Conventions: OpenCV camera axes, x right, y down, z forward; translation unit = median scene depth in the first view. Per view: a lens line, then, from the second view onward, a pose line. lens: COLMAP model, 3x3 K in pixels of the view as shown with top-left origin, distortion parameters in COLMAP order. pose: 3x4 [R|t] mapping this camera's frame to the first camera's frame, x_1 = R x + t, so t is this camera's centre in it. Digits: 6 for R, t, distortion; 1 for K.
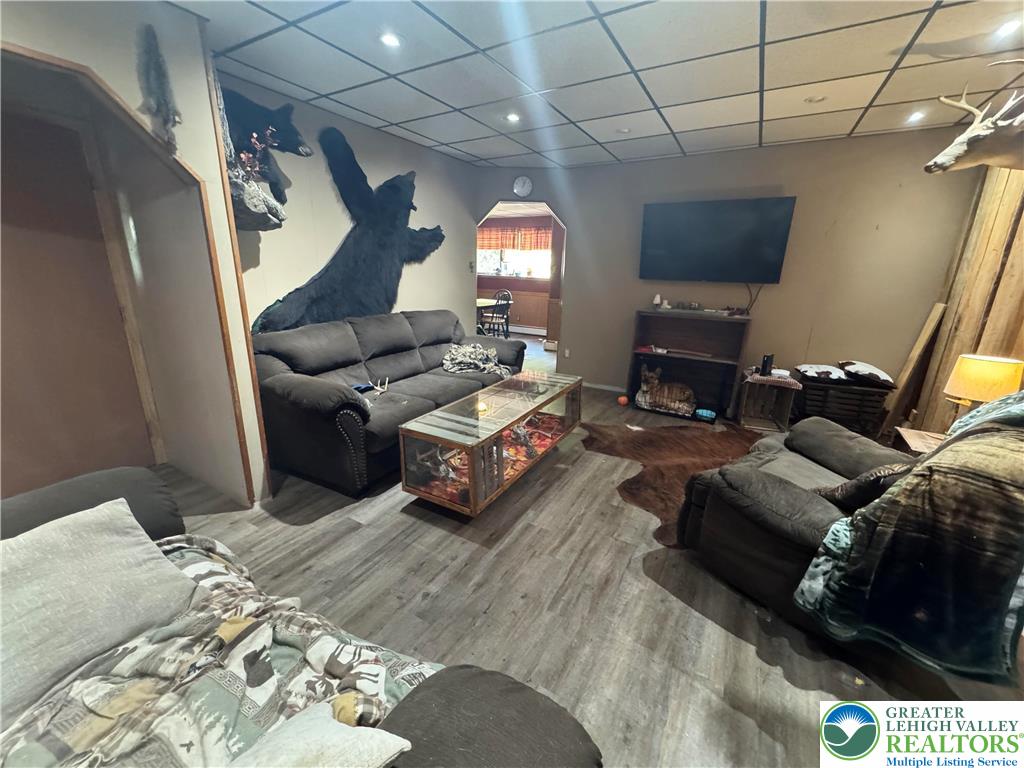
lens RADIAL K [[410.9, 0, 511.5], [0, 410.9, 383.8], [0, 0, 1]] dist [-0.004519, 0.000210]
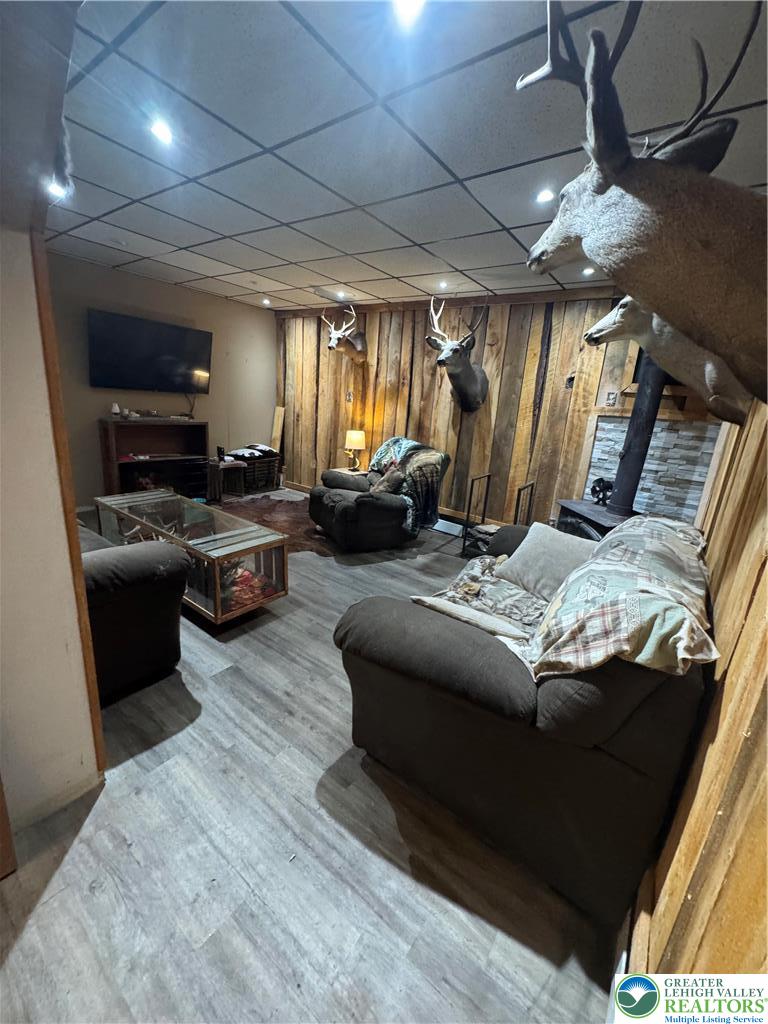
lens RADIAL K [[410.9, 0, 385.4], [0, 410.9, 511.3], [0, 0, 1]] dist [-0.004519, 0.000210]
pose [[0.107834, -0.270711, 0.956602, -1.070484], [0.195358, 0.949223, 0.246600, -0.150353], [-0.974786, 0.160288, 0.155244, 0.427966]]
